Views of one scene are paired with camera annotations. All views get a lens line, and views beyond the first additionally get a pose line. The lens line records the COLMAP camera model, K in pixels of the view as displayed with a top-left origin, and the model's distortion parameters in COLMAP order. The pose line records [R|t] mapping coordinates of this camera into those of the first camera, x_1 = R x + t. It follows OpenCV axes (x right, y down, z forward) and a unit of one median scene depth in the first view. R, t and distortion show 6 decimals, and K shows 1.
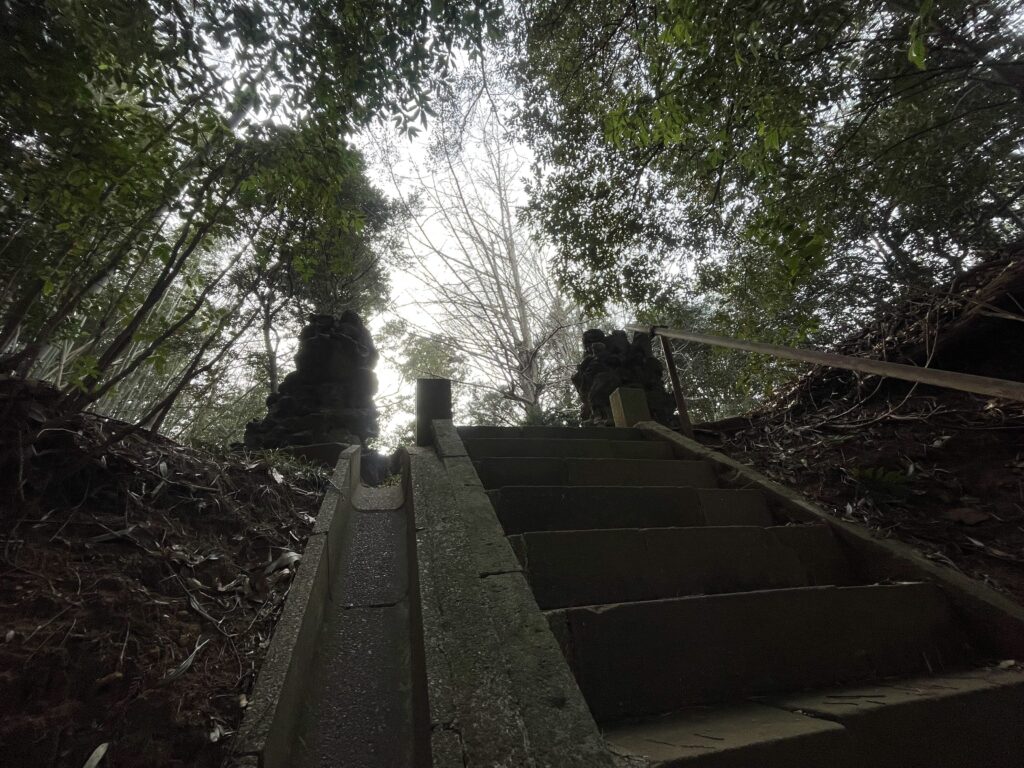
lens RADIAL K [[427.2, 0, 512.0], [0, 427.2, 388.0], [0, 0, 1]] dist [0.030252, 0.000099]
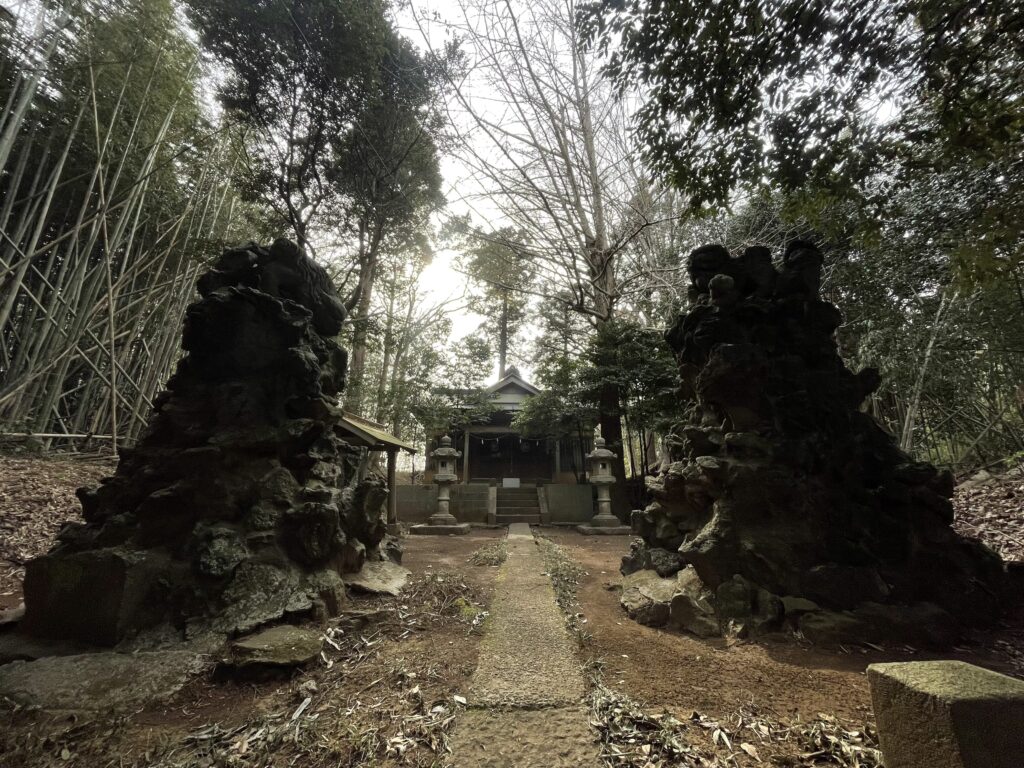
lens RADIAL K [[411.6, 0, 510.6], [0, 411.6, 385.9], [0, 0, 1]] dist [-0.006064, 0.001076]
pose [[0.983340, 0.026906, -0.179776, 0.013142], [0.018979, 0.968383, 0.248745, -0.036004], [0.180784, -0.248013, 0.951739, 0.146070]]
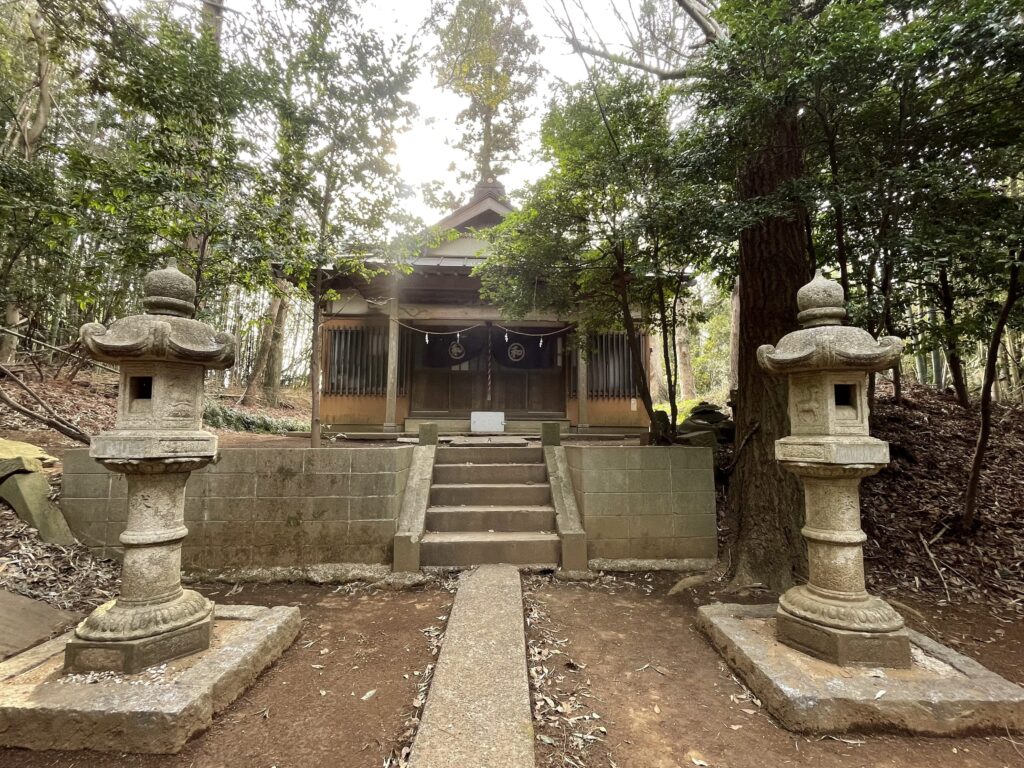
lens RADIAL K [[485.0, 0, 506.0], [0, 485.0, 390.5], [0, 0, 1]] dist [0.002011, -0.000884]
pose [[0.984945, 0.065498, -0.159979, -0.043365], [0.011675, 0.898125, 0.439586, 0.145502], [0.172474, -0.434835, 0.883839, 0.531461]]
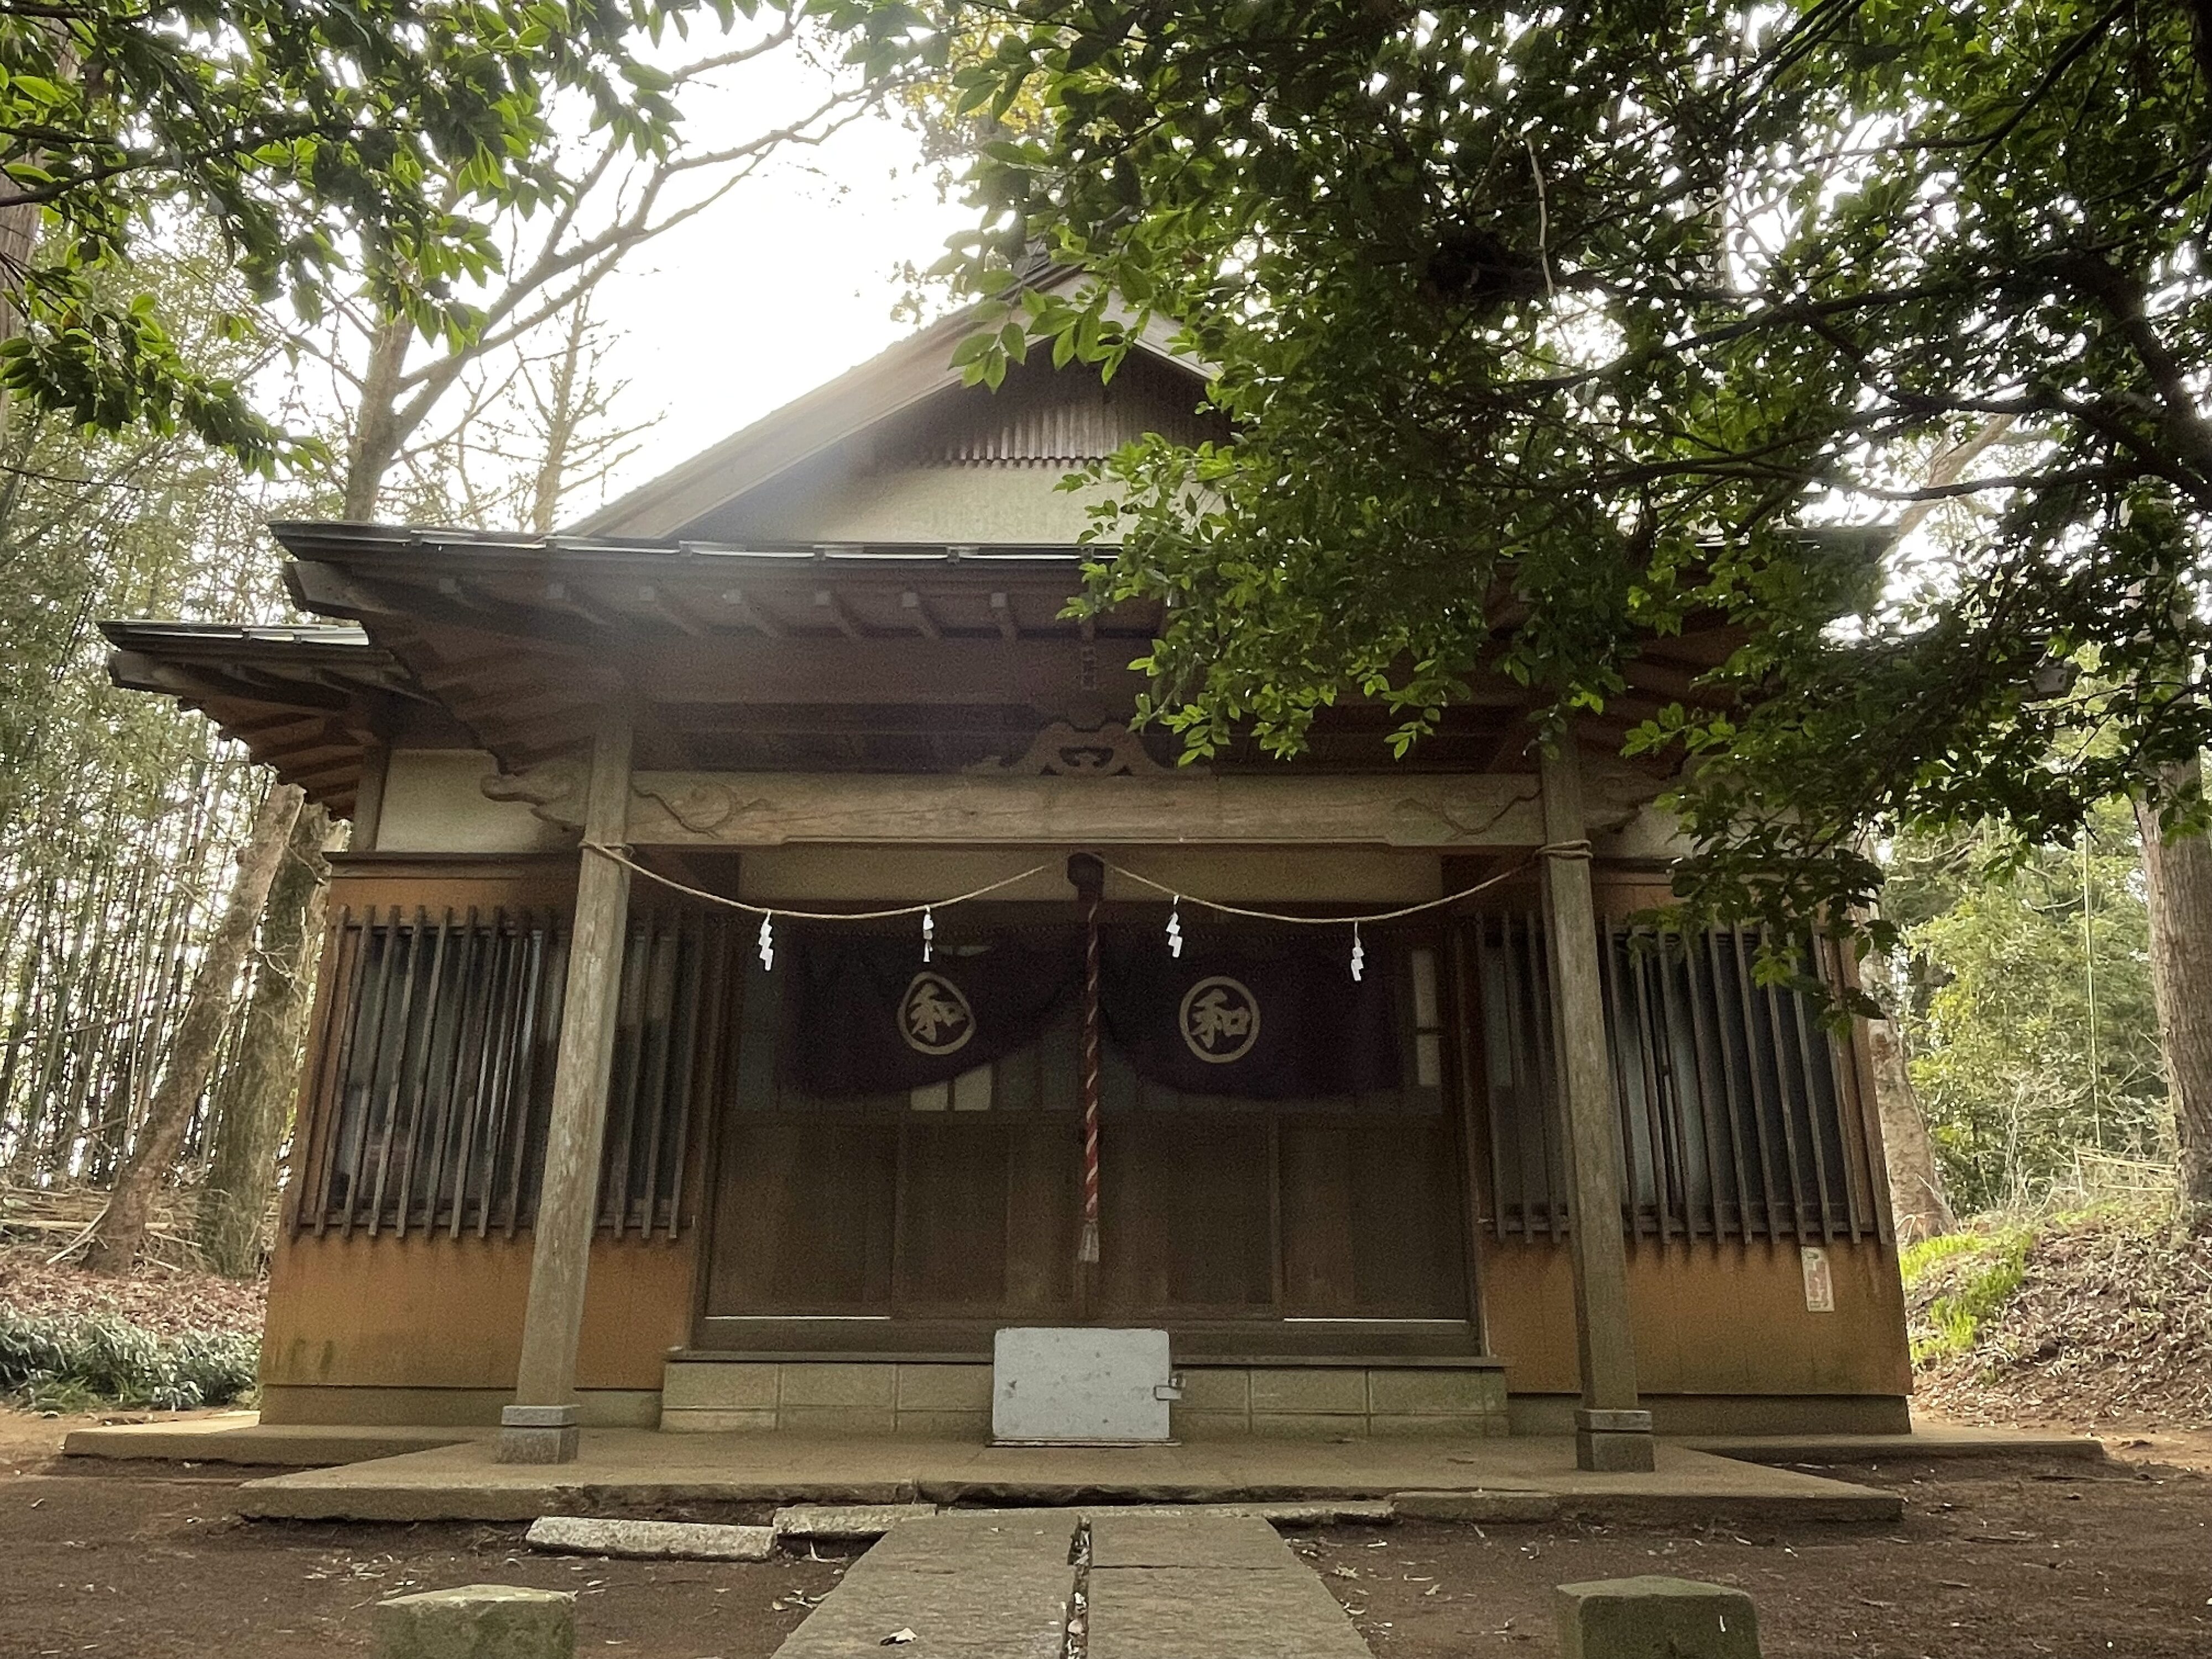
lens RADIAL K [[1579.1, 0, 1096.8], [0, 1579.1, 827.8], [0, 0, 1]] dist [-0.000032, -0.002562]
pose [[0.978801, 0.015326, -0.204240, -0.081058], [0.032458, 0.972987, 0.228566, 0.230119], [0.202226, -0.230349, 0.951863, 0.714196]]
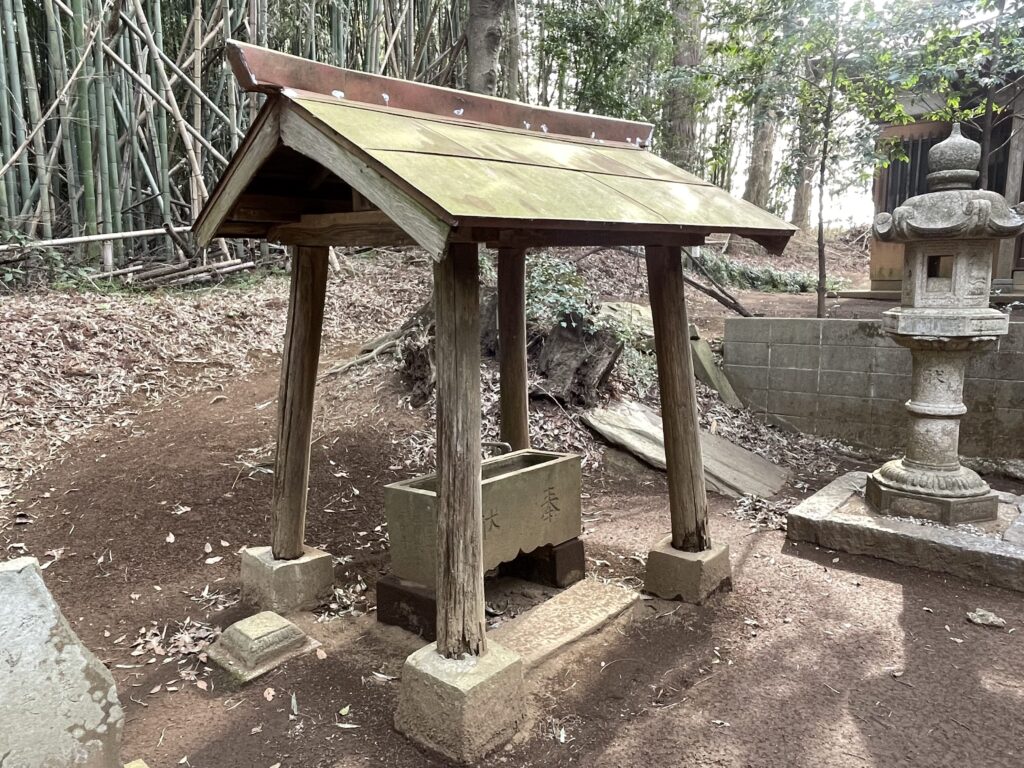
lens RADIAL K [[704.8, 0, 517.6], [0, 704.8, 389.6], [0, 0, 1]] dist [-0.004291, -0.002457]
pose [[0.662639, 0.178208, -0.727428, -0.097998], [0.347739, 0.787026, 0.509576, 0.081287], [0.663316, -0.590620, 0.459544, 0.433066]]
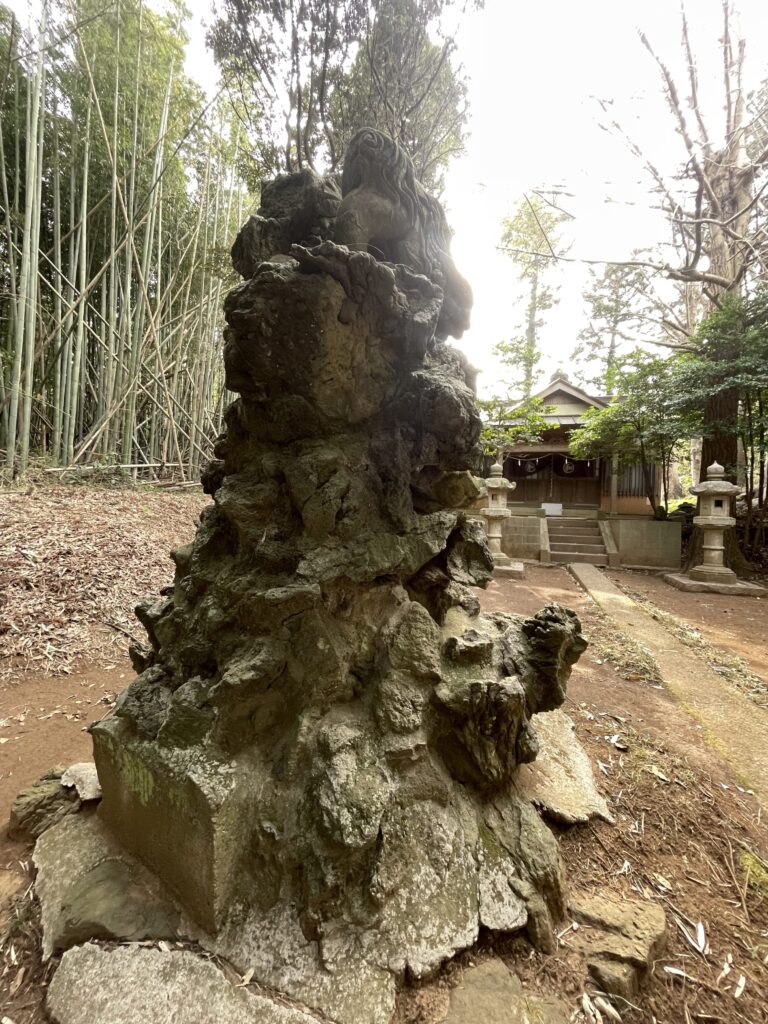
lens RADIAL K [[411.6, 0, 380.6], [0, 411.6, 511.1], [0, 0, 1]] dist [-0.006064, 0.001076]
pose [[0.877650, 0.105233, -0.467607, -0.066829], [0.149039, 0.867318, 0.474917, -0.027294], [0.455541, -0.486503, 0.745518, 0.213163]]
